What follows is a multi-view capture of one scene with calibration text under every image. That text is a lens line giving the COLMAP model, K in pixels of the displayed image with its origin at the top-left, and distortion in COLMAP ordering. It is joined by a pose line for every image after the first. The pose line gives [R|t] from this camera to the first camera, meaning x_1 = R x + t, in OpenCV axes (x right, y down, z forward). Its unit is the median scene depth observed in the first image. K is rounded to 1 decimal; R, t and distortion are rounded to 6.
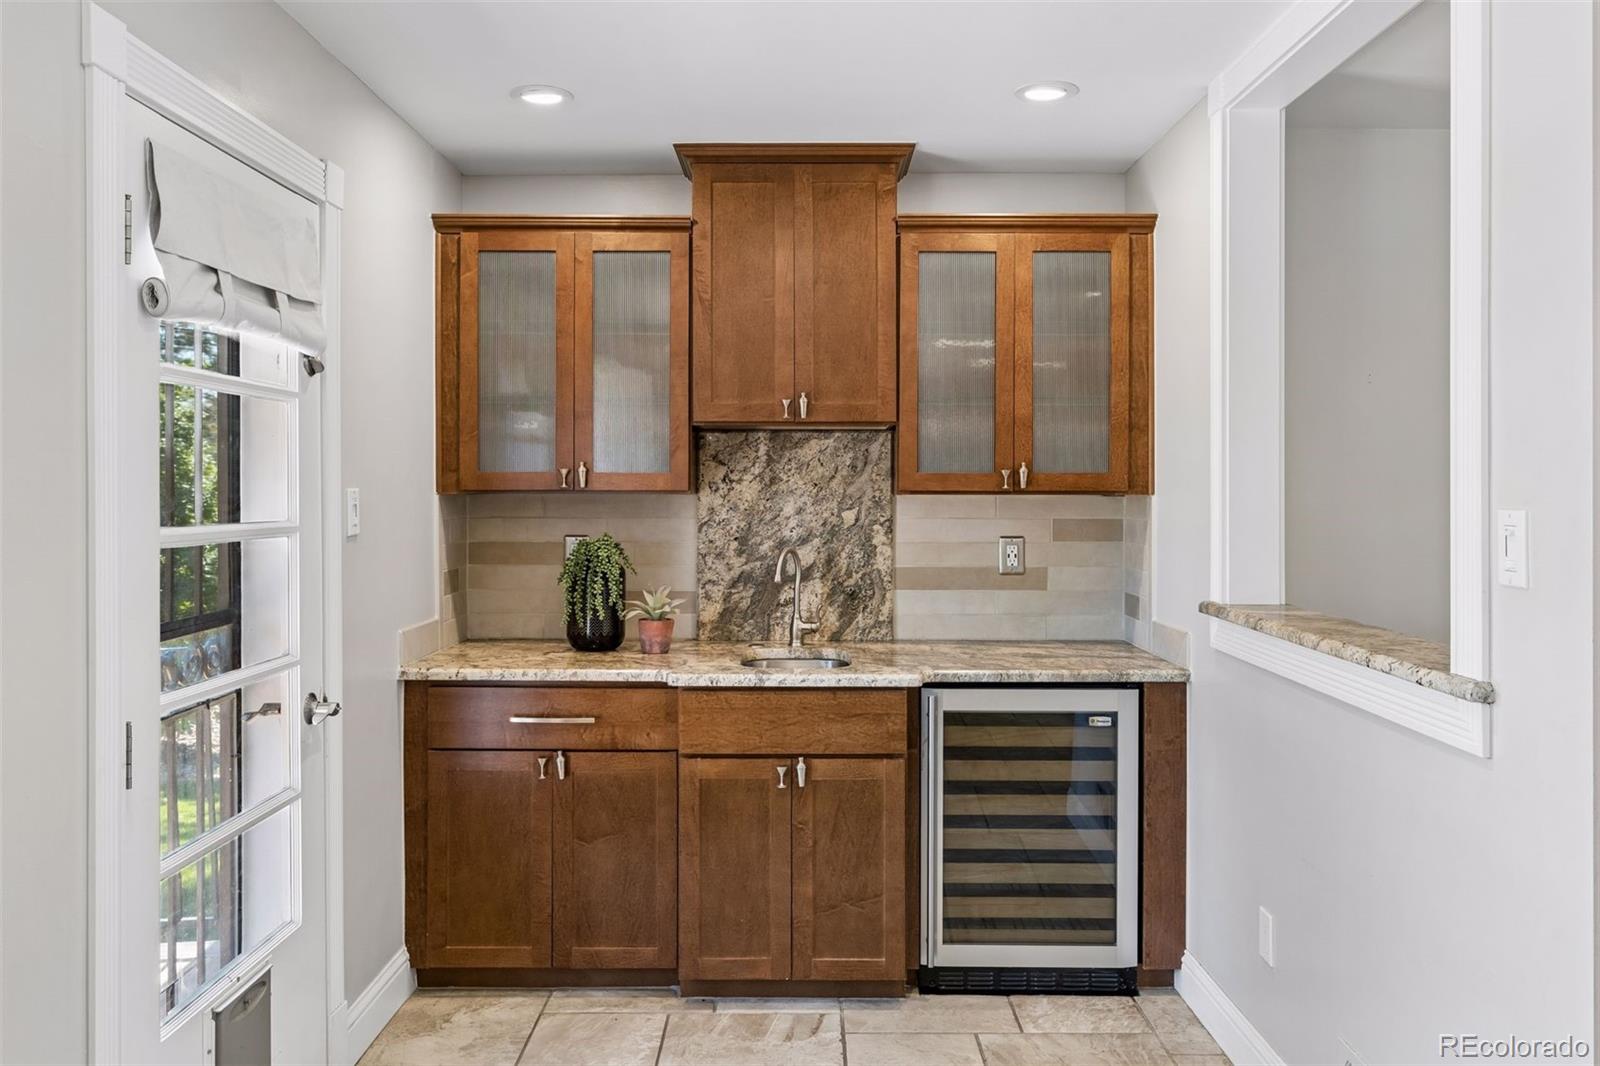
lens RADIAL K [[1222.0, 0, 785.6], [0, 1222.0, 490.6], [0, 0, 1]] dist [-0.000507, 0.001750]
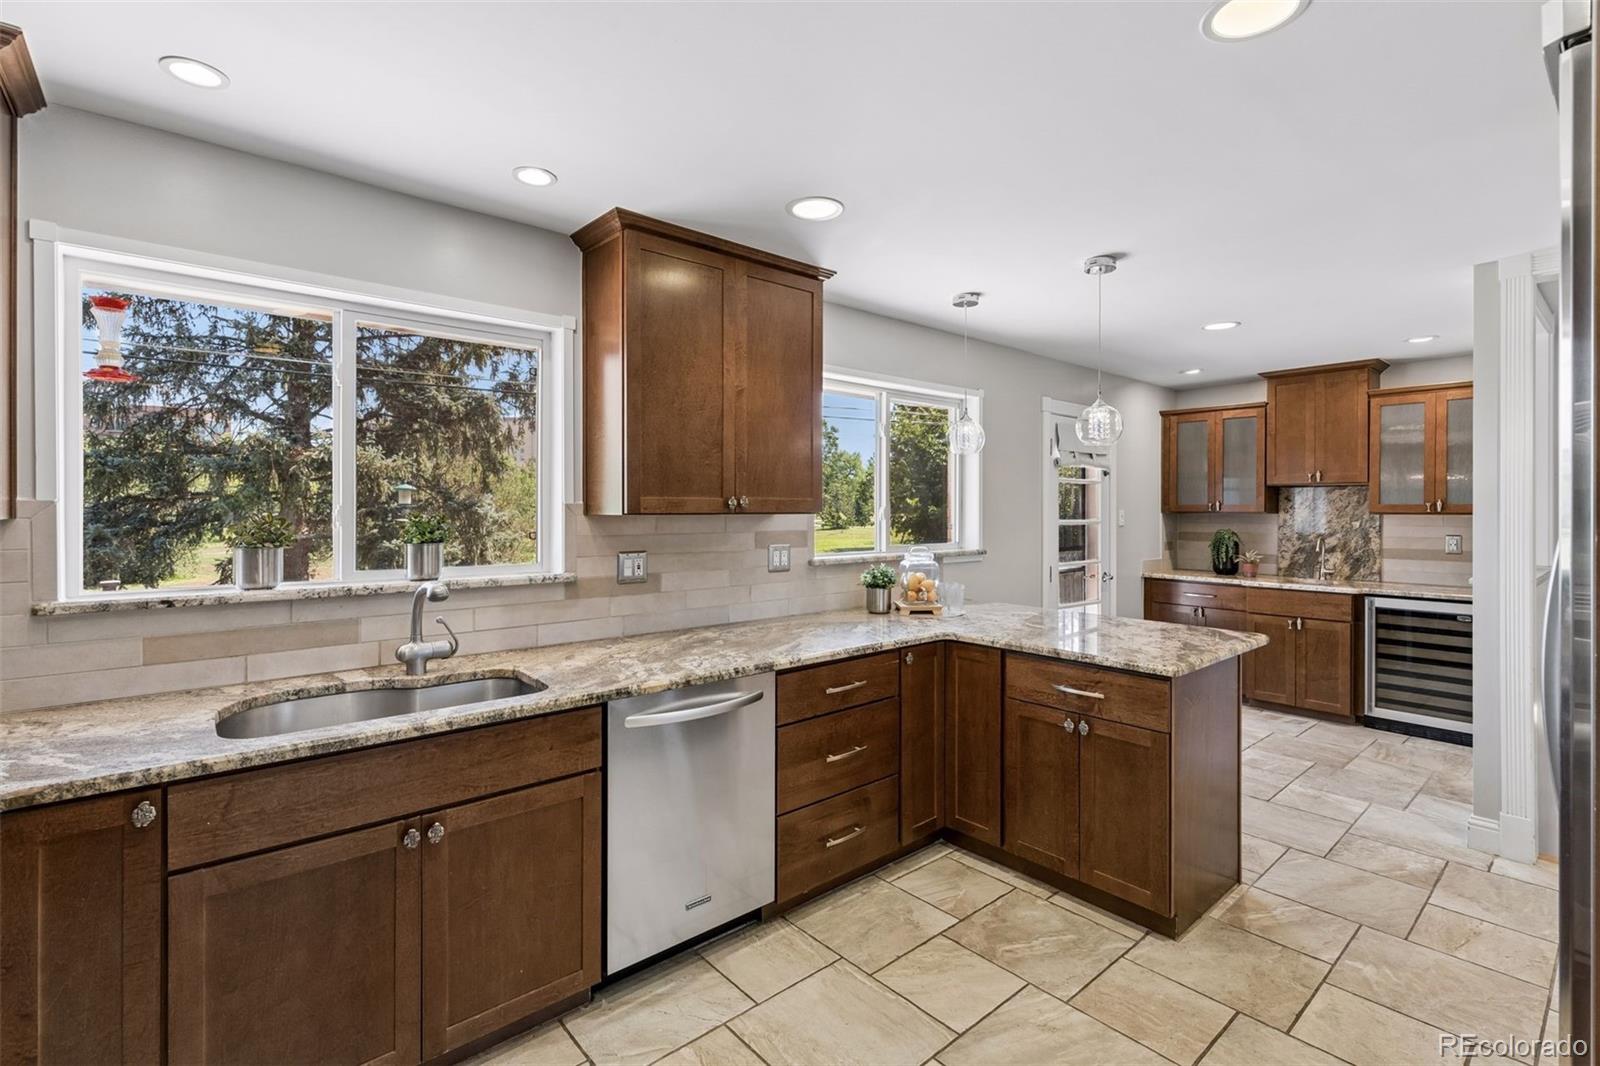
lens RADIAL K [[741.8, 0, 834.8], [0, 741.8, 509.8], [0, 0, 1]] dist [0.001901, 0.000466]
pose [[0.687969, 0.001738, -0.725738, 0.412032], [-0.006638, 0.999970, -0.003898, 0.007165], [0.725710, 0.007500, 0.687960, -0.664200]]
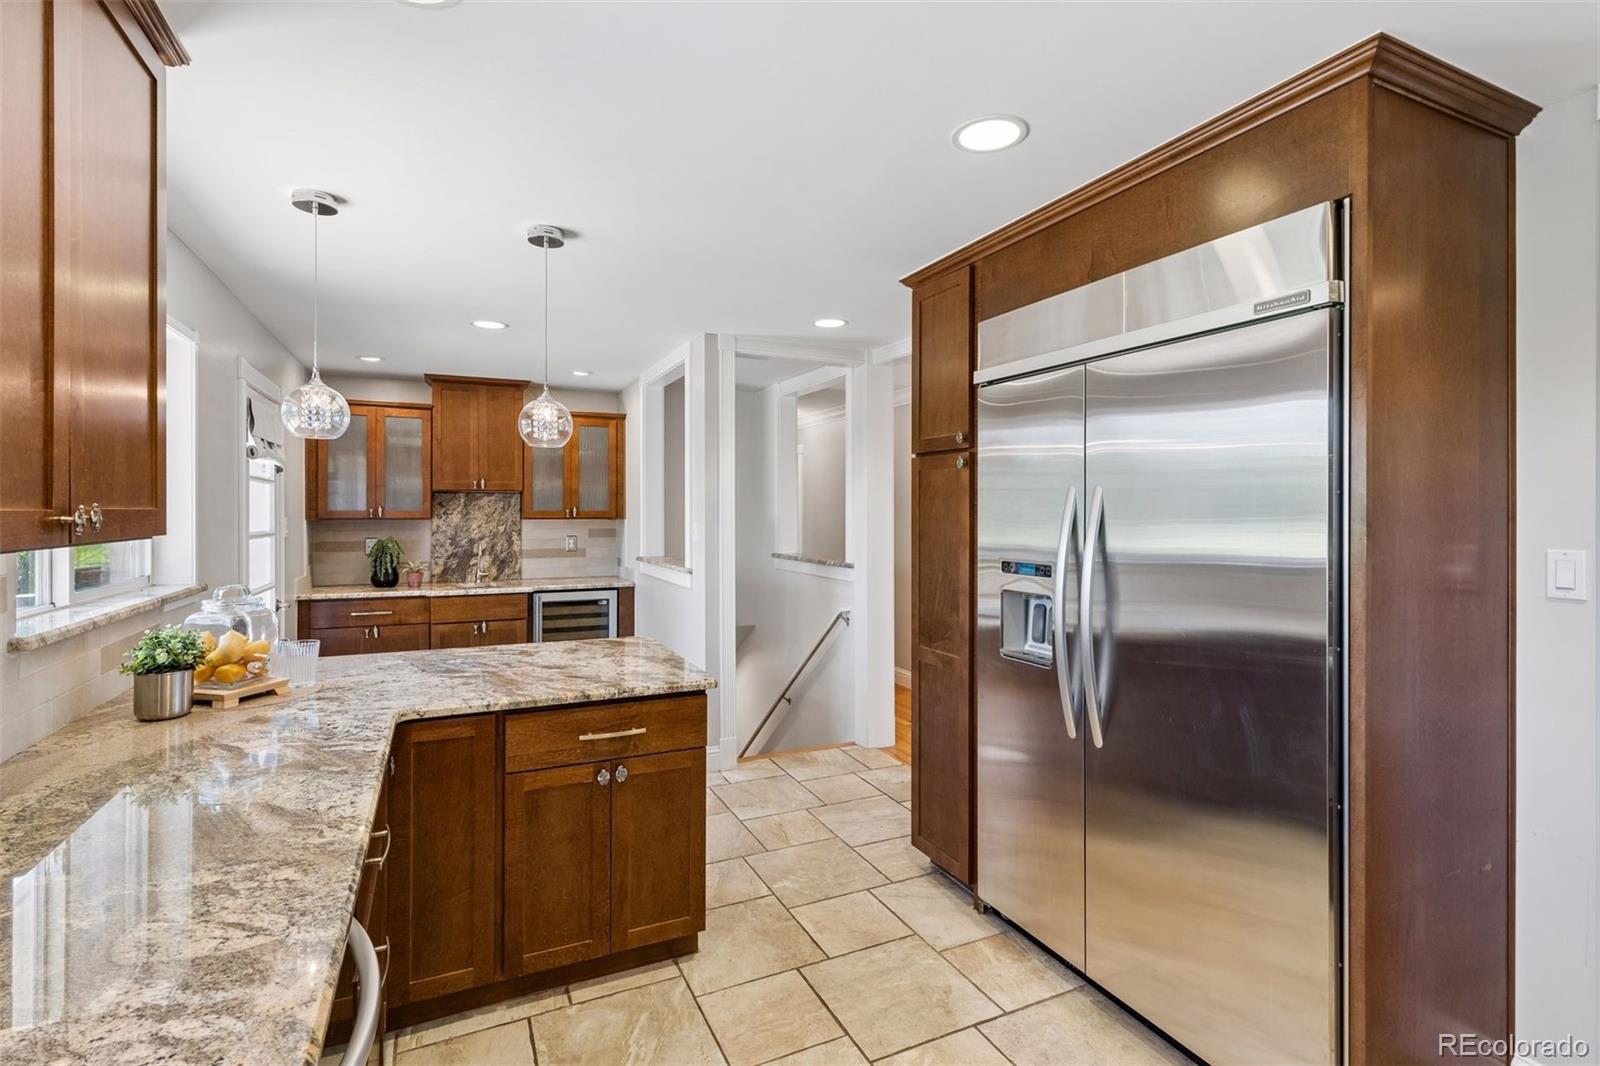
lens RADIAL K [[741.8, 0, 799.0], [0, 741.8, 510.6], [0, 0, 1]] dist [0.001901, 0.000466]
pose [[0.898477, 0.000383, 0.439021, -0.069065], [0.002908, 0.999972, -0.006824, -0.002768], [-0.439011, 0.007408, 0.898451, -0.623296]]
